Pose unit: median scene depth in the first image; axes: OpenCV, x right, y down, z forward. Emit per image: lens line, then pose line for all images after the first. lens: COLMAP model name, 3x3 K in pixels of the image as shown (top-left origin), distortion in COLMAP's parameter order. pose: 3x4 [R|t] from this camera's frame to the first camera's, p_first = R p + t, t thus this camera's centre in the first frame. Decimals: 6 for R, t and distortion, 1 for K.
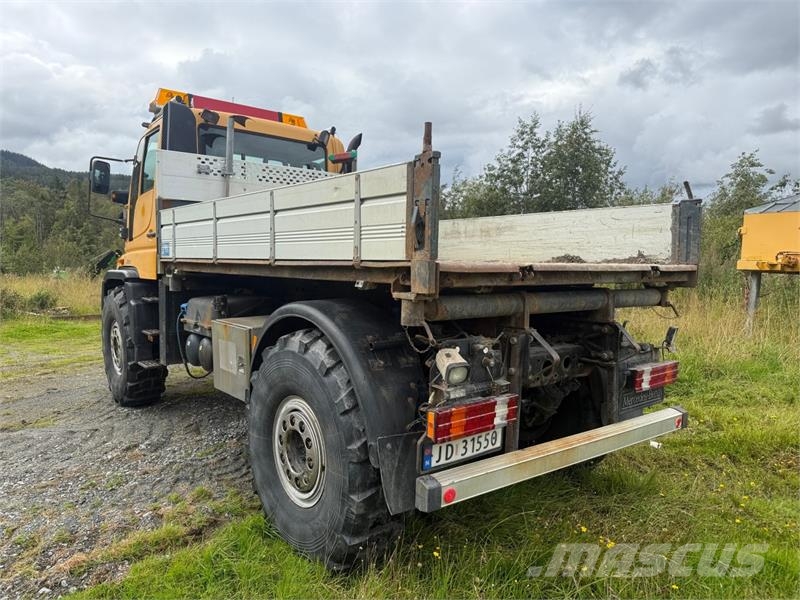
lens RADIAL K [[557.1, 0, 404.0], [0, 557.1, 301.6], [0, 0, 1]] dist [0.099232, -0.196741]
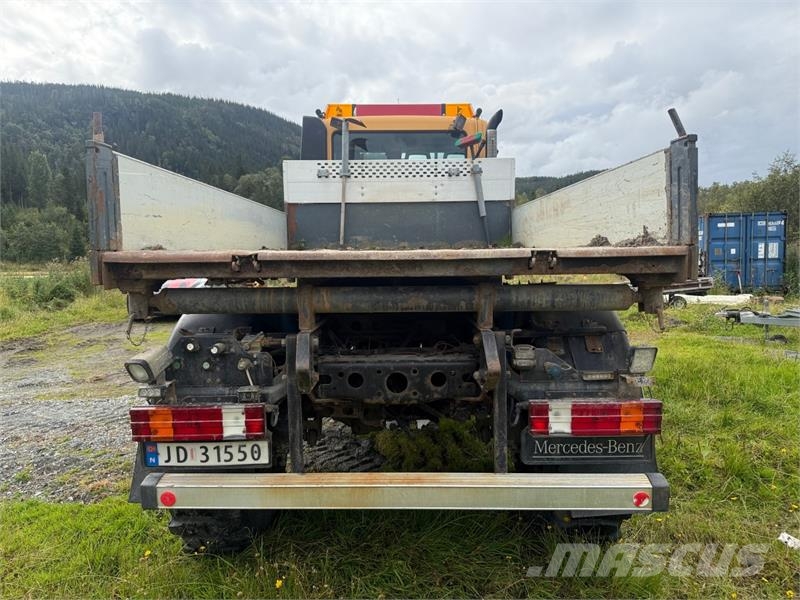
lens RADIAL K [[557.1, 0, 404.0], [0, 557.1, 301.6], [0, 0, 1]] dist [0.099232, -0.196741]
pose [[0.776848, 0.027841, -0.629073, 0.798036], [-0.020321, 0.999610, 0.019144, -0.012141], [0.629361, -0.002089, 0.777111, 0.415519]]
